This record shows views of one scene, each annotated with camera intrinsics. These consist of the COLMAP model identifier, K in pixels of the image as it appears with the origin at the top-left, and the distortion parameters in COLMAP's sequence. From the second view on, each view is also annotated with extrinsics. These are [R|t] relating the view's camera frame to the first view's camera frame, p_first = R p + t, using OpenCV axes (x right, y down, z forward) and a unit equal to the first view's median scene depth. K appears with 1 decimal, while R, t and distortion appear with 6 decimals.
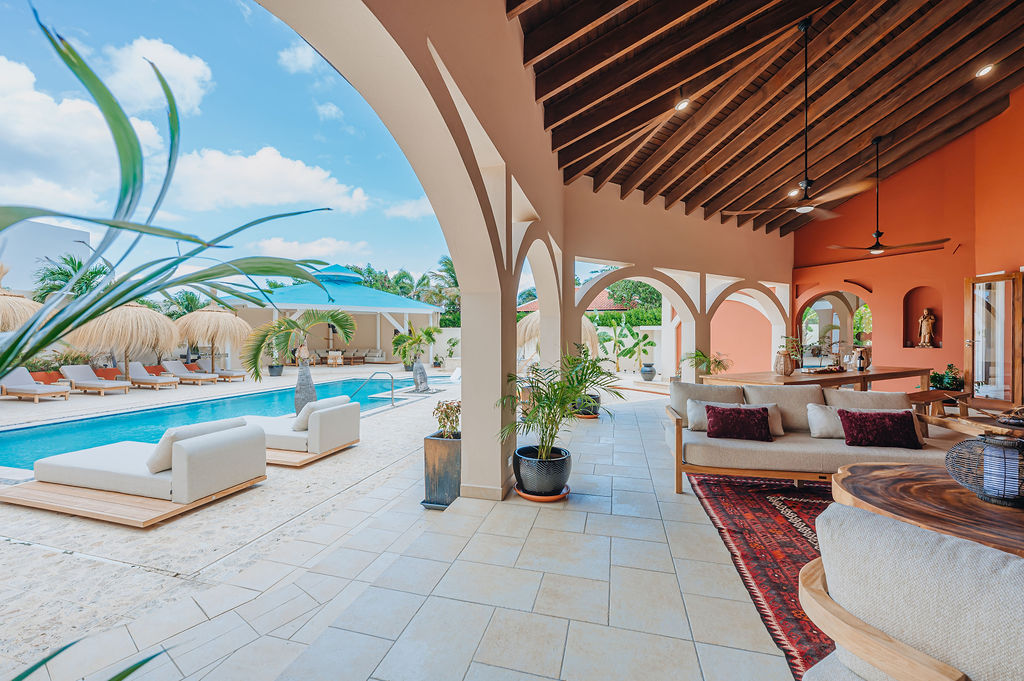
lens RADIAL K [[410.8, 0, 508.1], [0, 410.8, 341.4], [0, 0, 1]] dist [-0.000067, -0.000141]
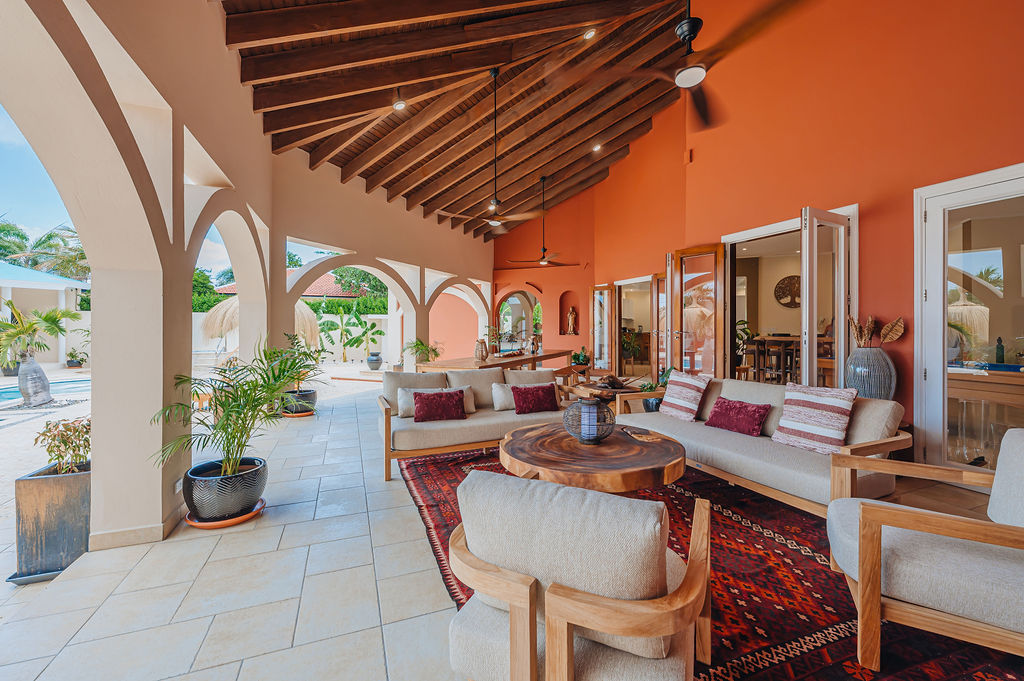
lens RADIAL K [[414.5, 0, 510.8], [0, 414.5, 326.0], [0, 0, 1]] dist [-0.000809, 0.000036]
pose [[0.804539, 0.004058, 0.593885, 0.027869], [0.001048, 0.999965, -0.008252, -0.005522], [-0.593898, 0.007261, 0.804507, -0.013016]]
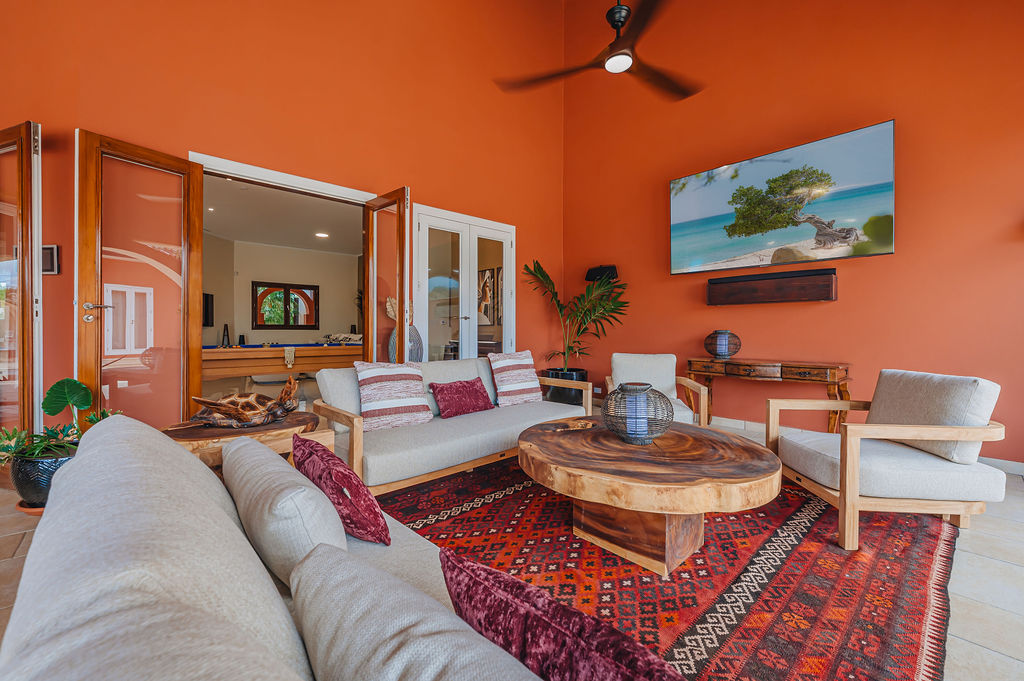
lens RADIAL K [[412.5, 0, 510.5], [0, 412.5, 332.7], [0, 0, 1]] dist [-0.000895, 0.000143]
pose [[-0.839950, -0.003684, 0.542651, 0.305643], [0.001268, 0.999961, 0.008751, 0.030312], [-0.542662, 0.008038, -0.839913, 0.731676]]
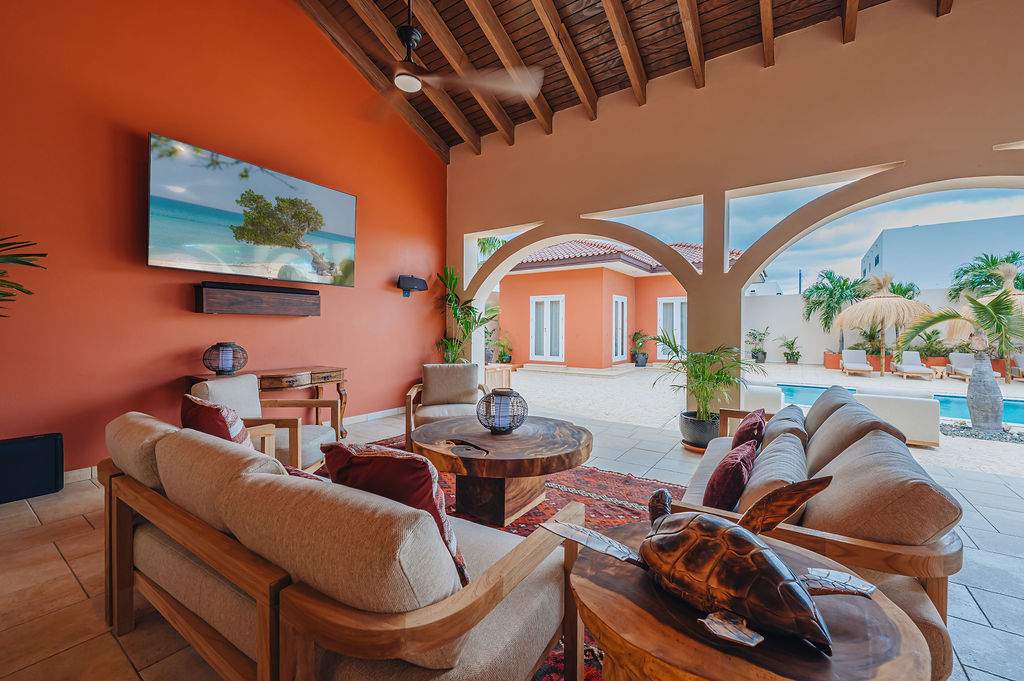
lens RADIAL K [[412.5, 0, 510.5], [0, 412.5, 332.7], [0, 0, 1]] dist [-0.000895, 0.000143]
pose [[-0.337522, 0.007297, -0.941289, 0.894866], [-0.008218, 0.999909, 0.010698, 0.004677], [0.941282, 0.011346, -0.337431, 0.529657]]
